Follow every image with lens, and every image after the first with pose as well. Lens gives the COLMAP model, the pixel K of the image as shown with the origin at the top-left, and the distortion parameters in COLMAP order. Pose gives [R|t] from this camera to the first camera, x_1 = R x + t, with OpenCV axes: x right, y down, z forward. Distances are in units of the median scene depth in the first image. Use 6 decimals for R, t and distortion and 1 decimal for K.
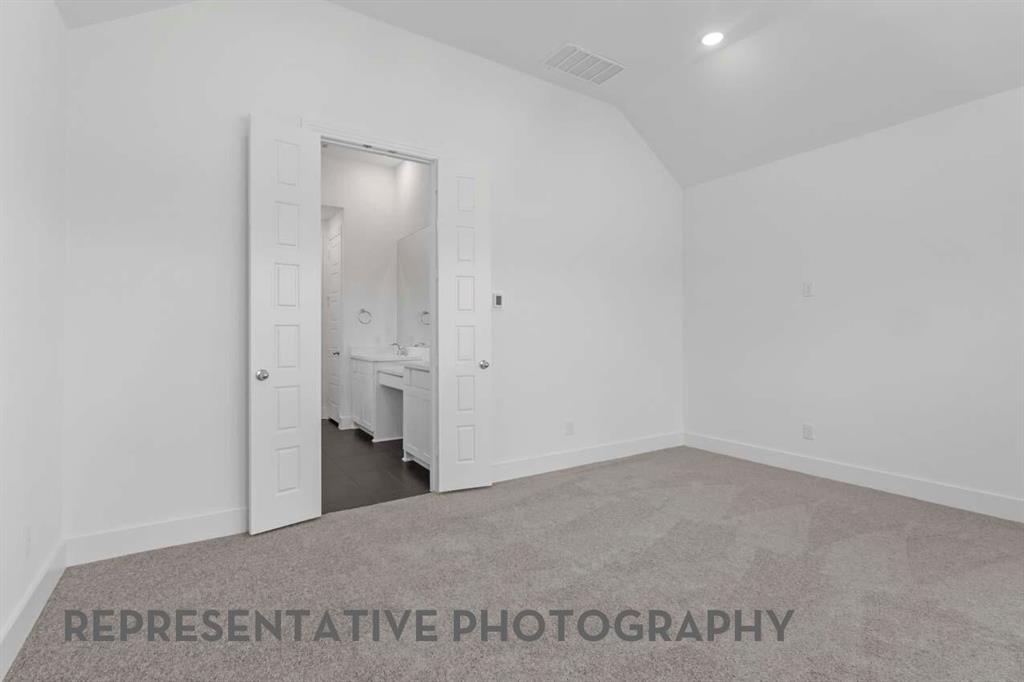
lens RADIAL K [[477.1, 0, 511.9], [0, 477.1, 337.6], [0, 0, 1]] dist [-0.003926, -0.001183]
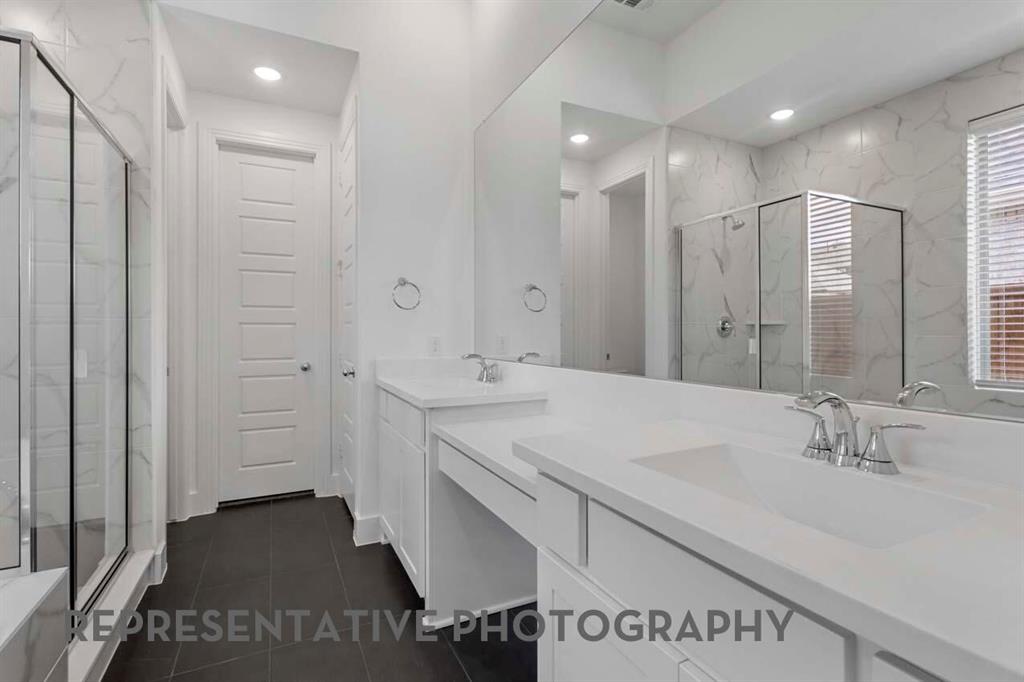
lens RADIAL K [[477.1, 0, 511.0], [0, 477.1, 337.0], [0, 0, 1]] dist [-0.003926, -0.001183]
pose [[0.992435, 0.000127, -0.122768, -0.155701], [-0.000213, 1.000000, -0.000694, -0.003282], [0.122768, 0.000714, 0.992435, 0.567763]]
